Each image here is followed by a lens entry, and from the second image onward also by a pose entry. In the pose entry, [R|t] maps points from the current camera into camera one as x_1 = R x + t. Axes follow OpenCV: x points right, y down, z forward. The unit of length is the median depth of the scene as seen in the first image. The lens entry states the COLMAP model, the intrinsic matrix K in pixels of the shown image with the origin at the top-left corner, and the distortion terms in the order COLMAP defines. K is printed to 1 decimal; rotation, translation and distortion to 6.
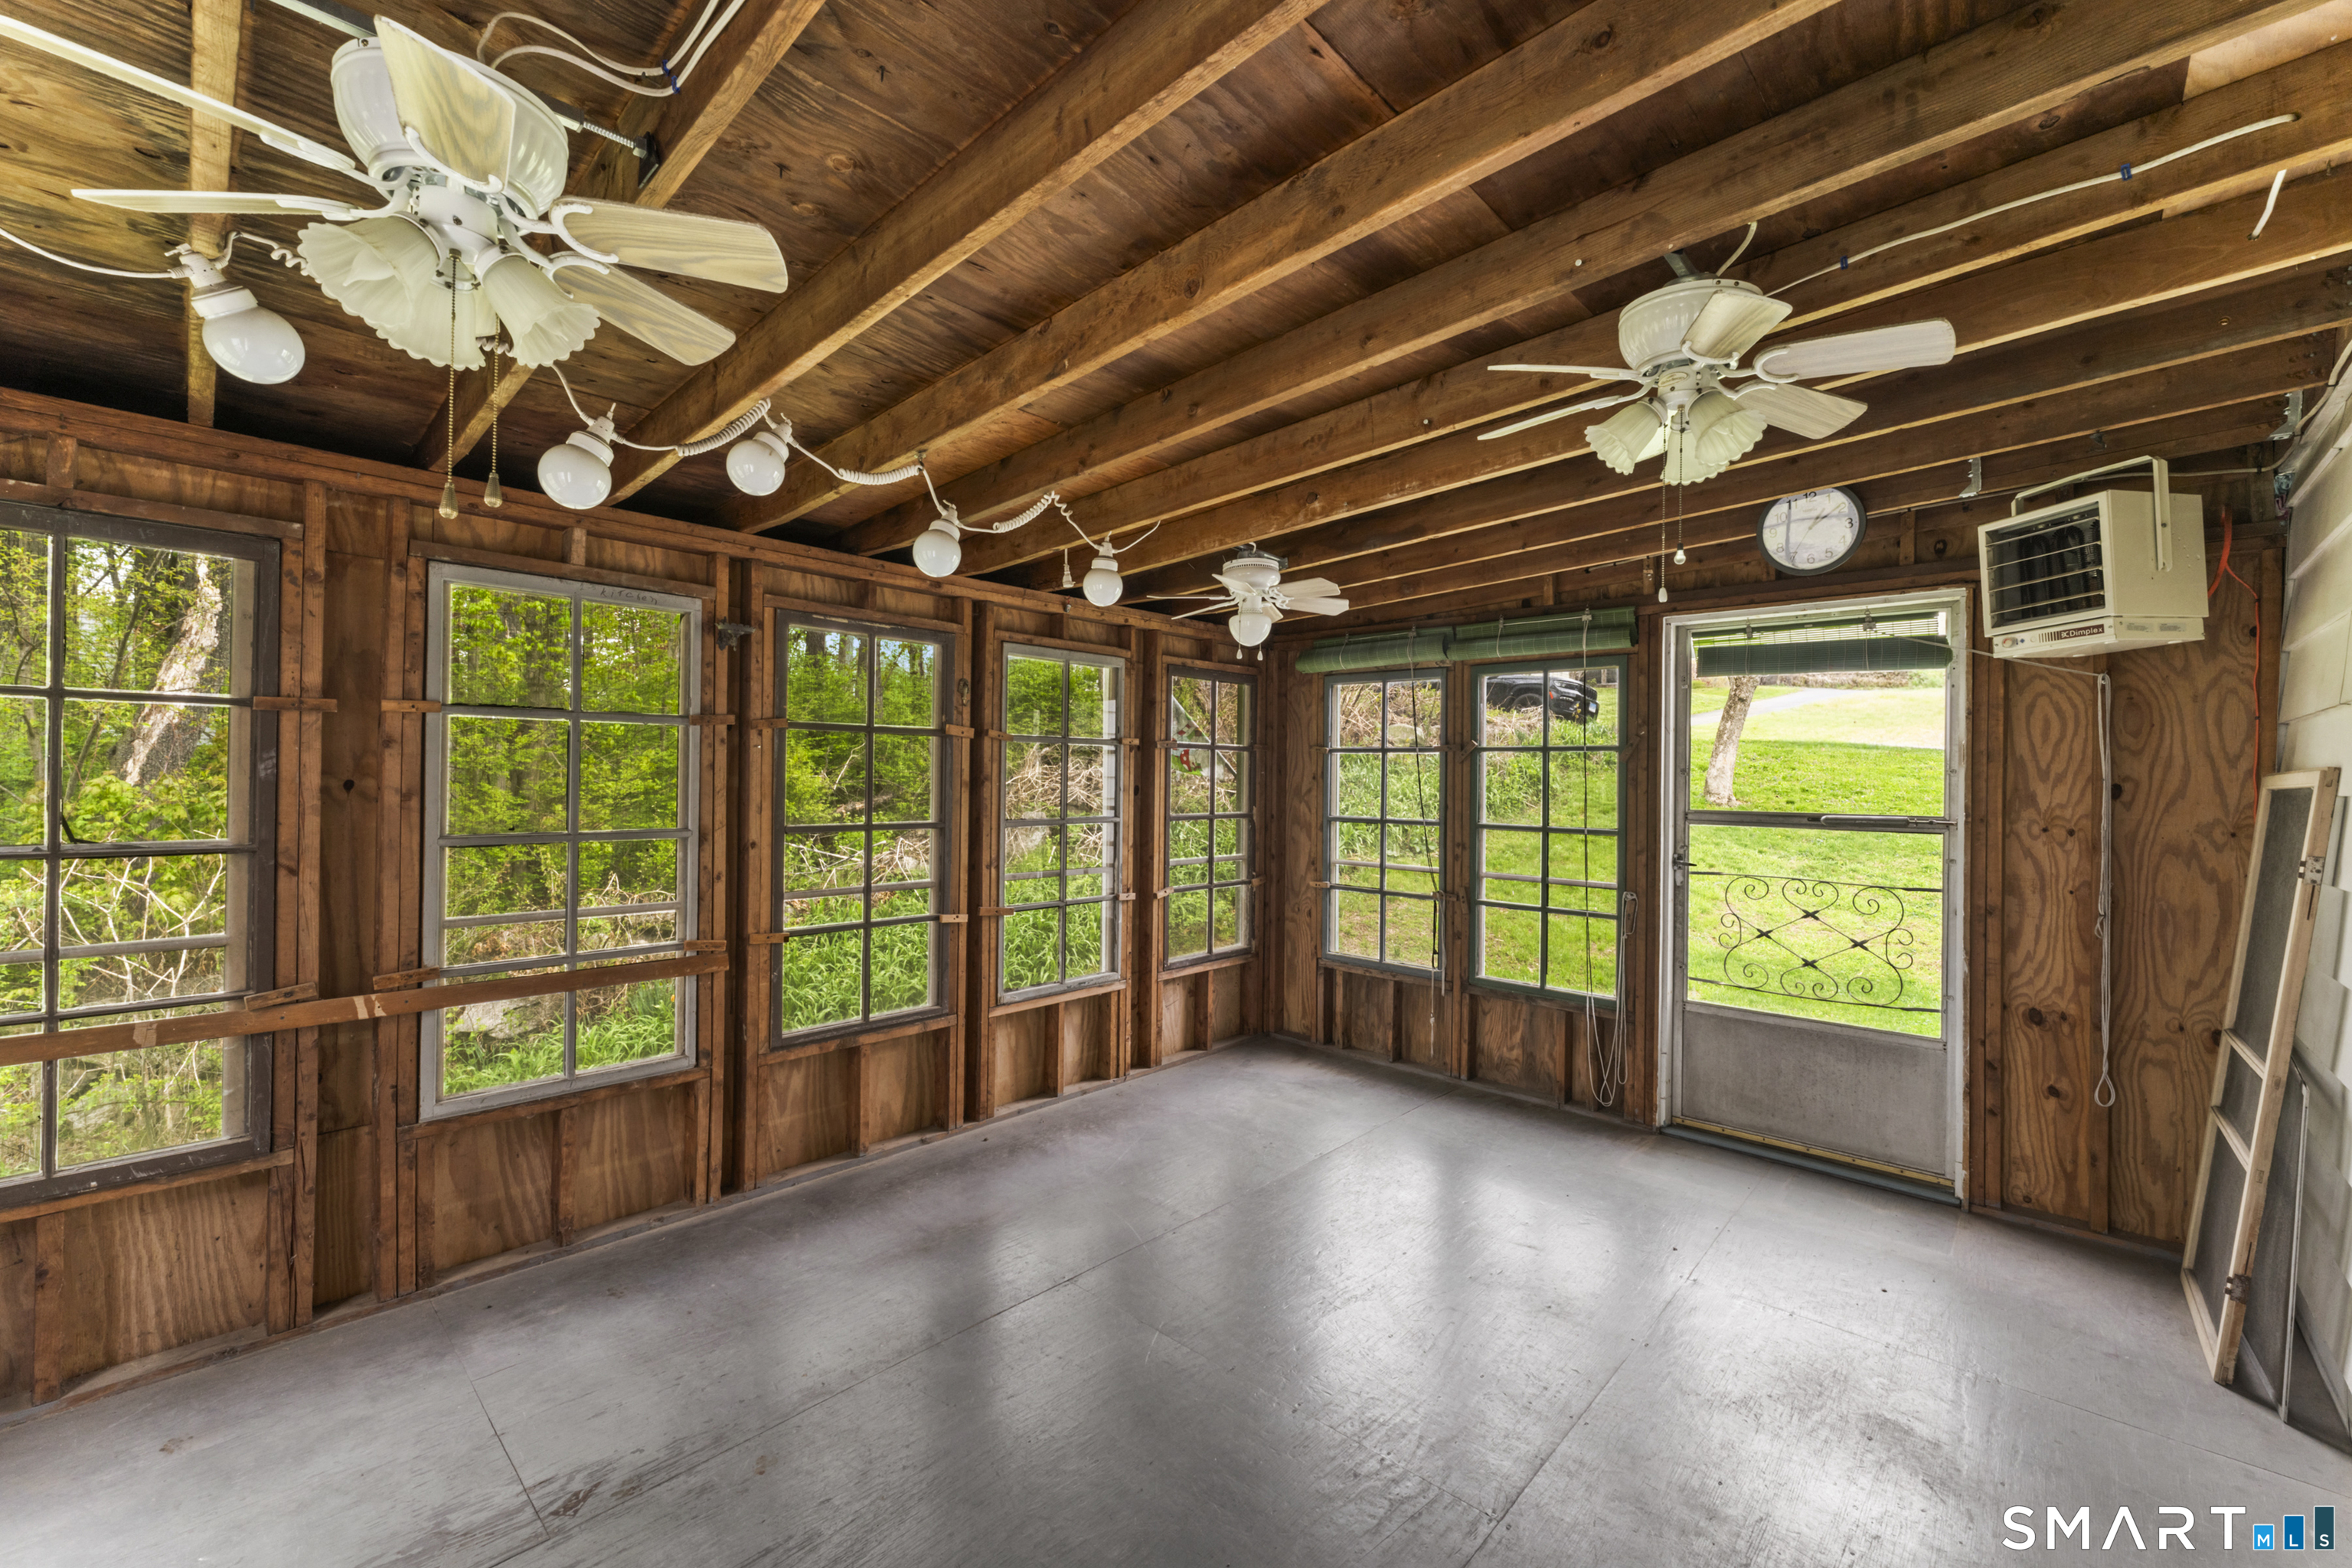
lens RADIAL K [[956.6, 0, 1179.6], [0, 956.6, 778.5], [0, 0, 1]] dist [-0.001204, -0.000241]
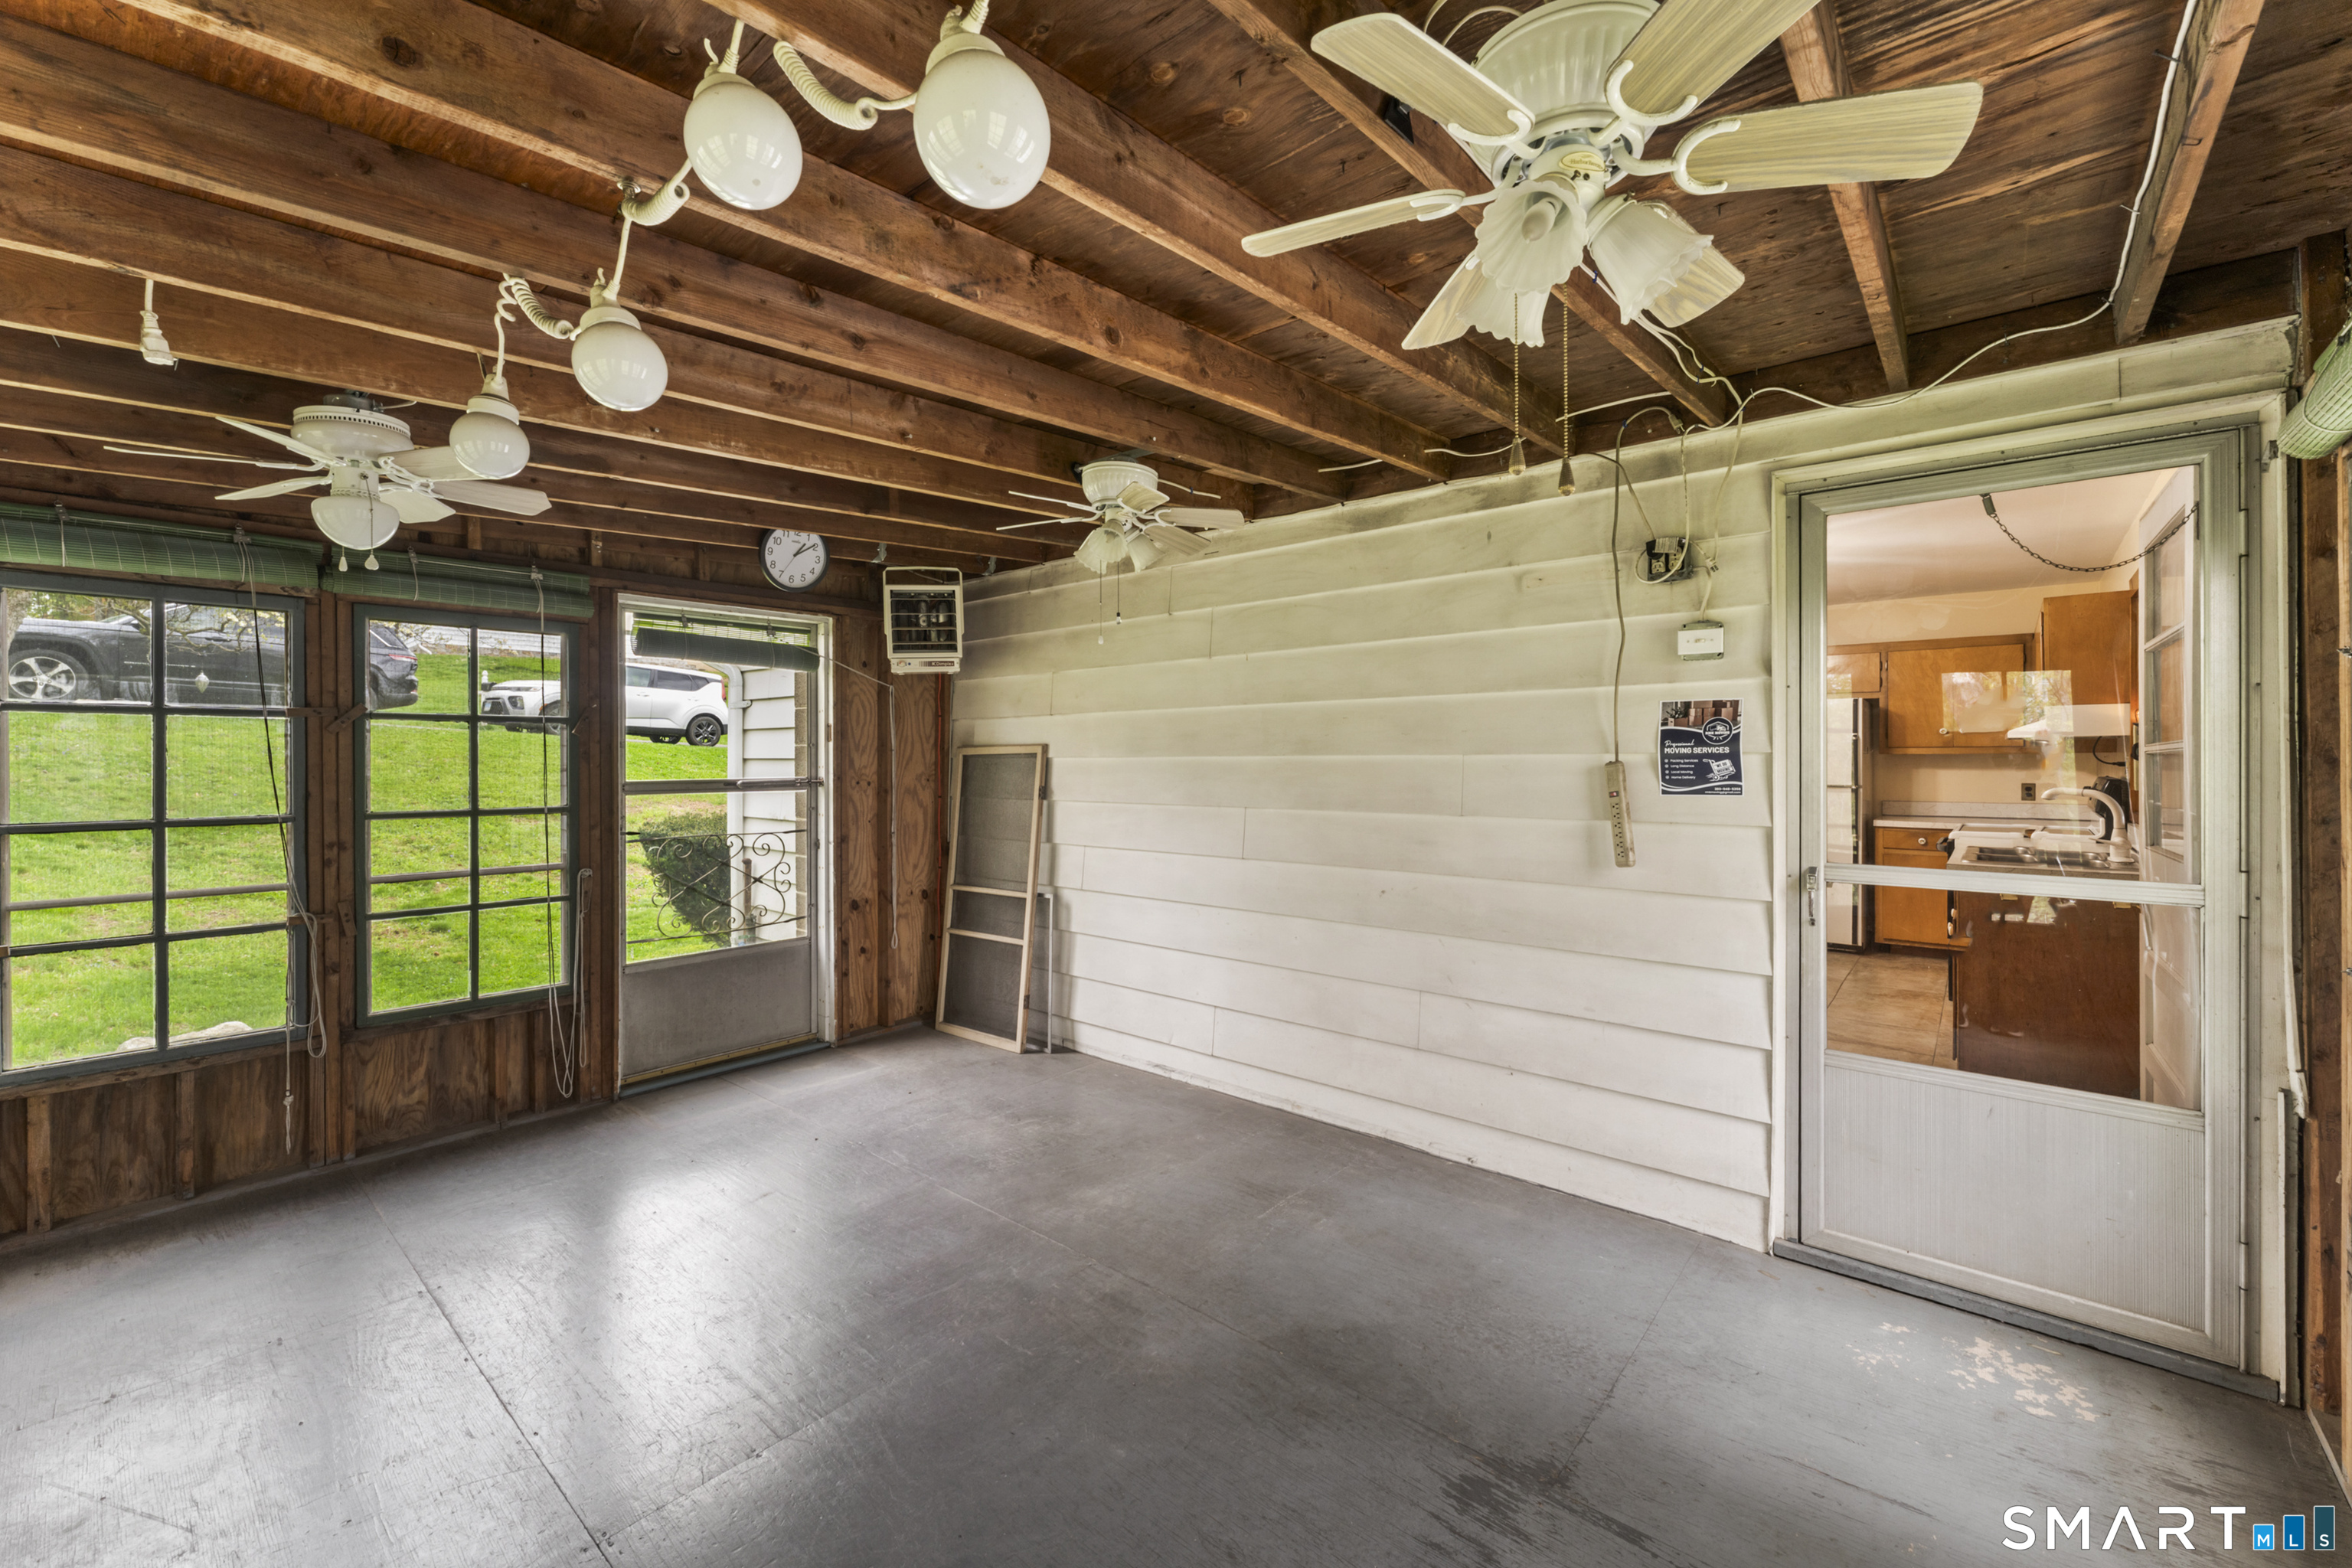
lens RADIAL K [[964.2, 0, 1165.6], [0, 964.2, 756.2], [0, 0, 1]] dist [-0.000453, -0.000091]
pose [[-0.031840, -0.013936, 0.999396, -0.558086], [0.003307, 0.999896, 0.014048, -0.007831], [-0.999488, 0.003752, -0.031791, 0.464777]]
